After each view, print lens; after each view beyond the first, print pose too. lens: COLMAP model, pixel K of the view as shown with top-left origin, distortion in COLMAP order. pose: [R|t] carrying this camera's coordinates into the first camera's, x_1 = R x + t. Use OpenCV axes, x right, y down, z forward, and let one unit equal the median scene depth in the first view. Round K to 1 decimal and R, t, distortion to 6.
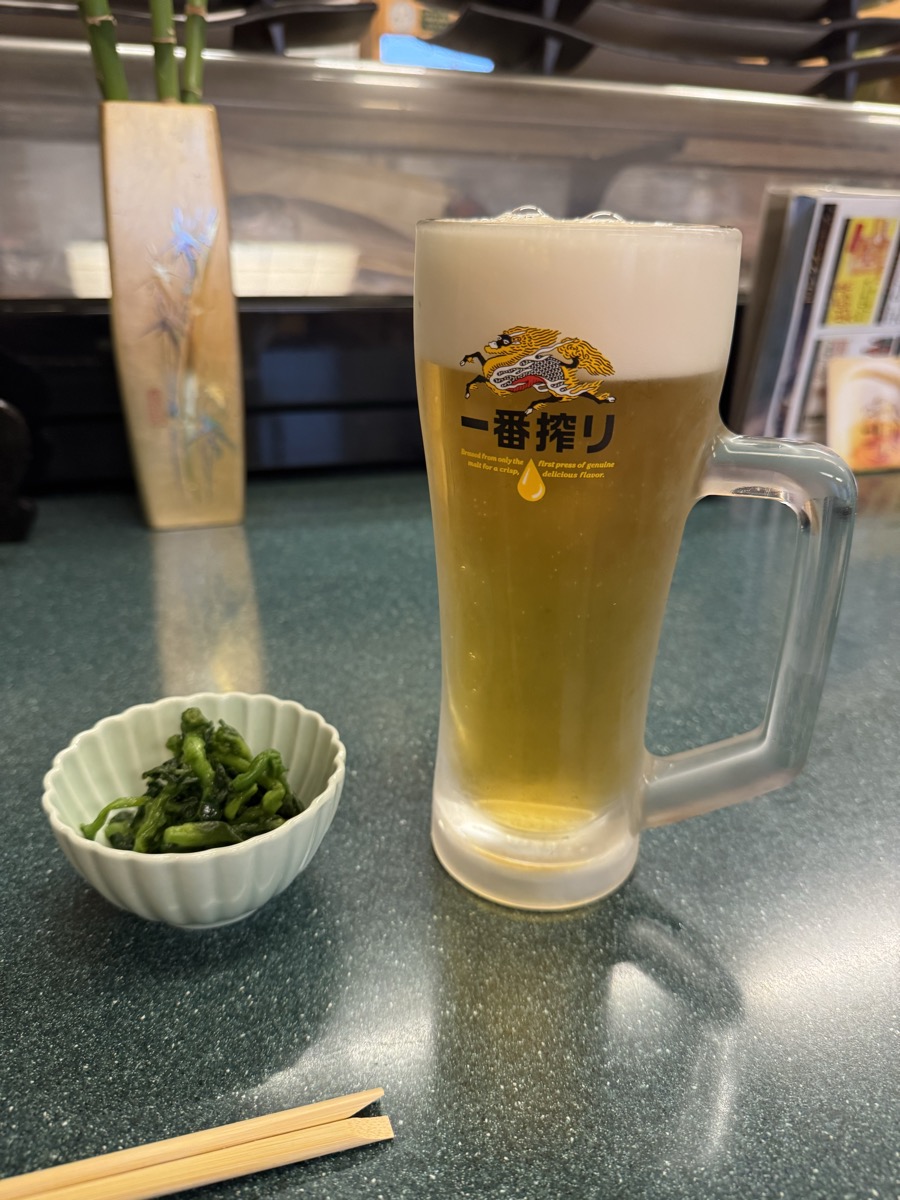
lens RADIAL K [[874.7, 0, 427.2], [0, 874.7, 599.3], [0, 0, 1]] dist [-0.037074, 0.001007]
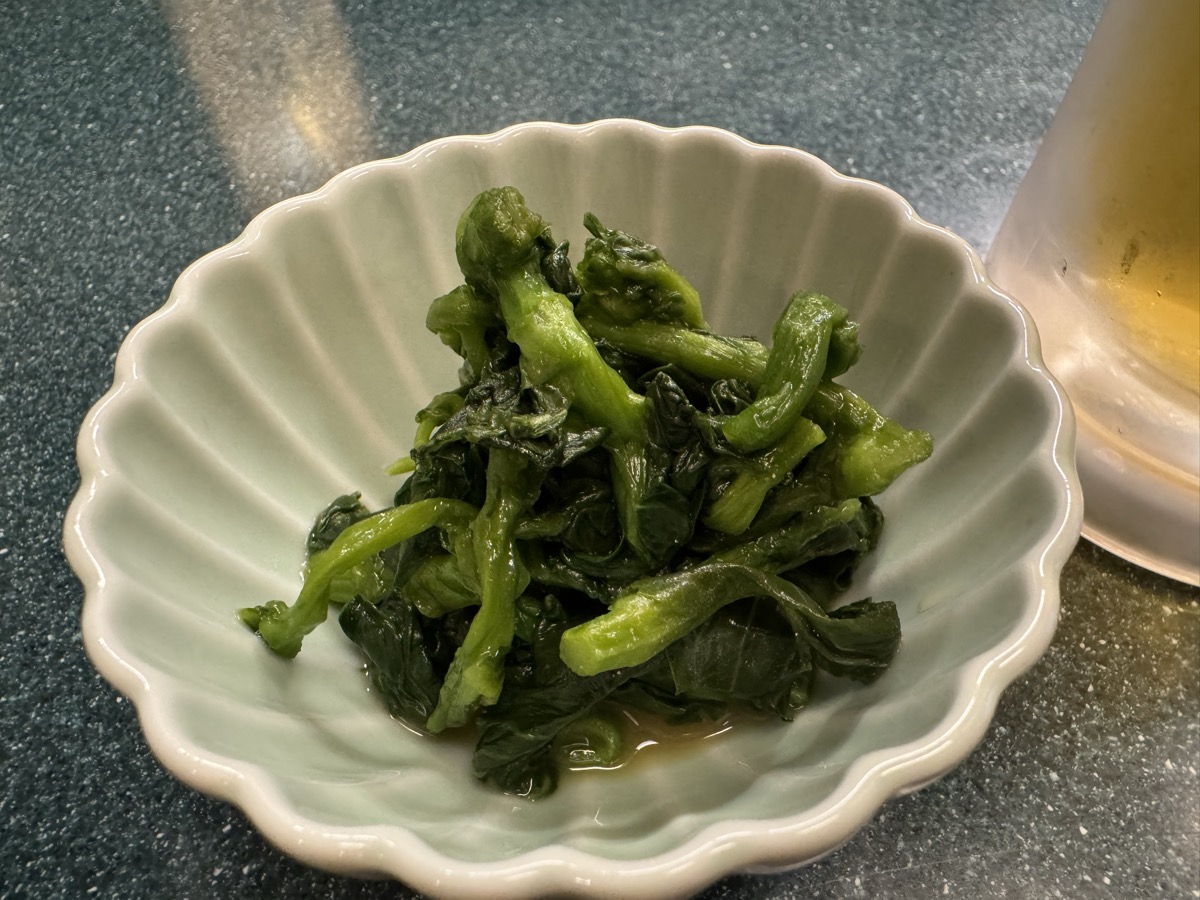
lens RADIAL K [[874.7, 0, 600.0], [0, 874.7, 450.0], [0, 0, 1]] dist [-0.037074, 0.001007]
pose [[0.978652, -0.184159, 0.091249, -0.413939], [0.118306, 0.867816, 0.482596, 0.094567], [-0.168061, -0.461498, 0.871077, 1.044510]]
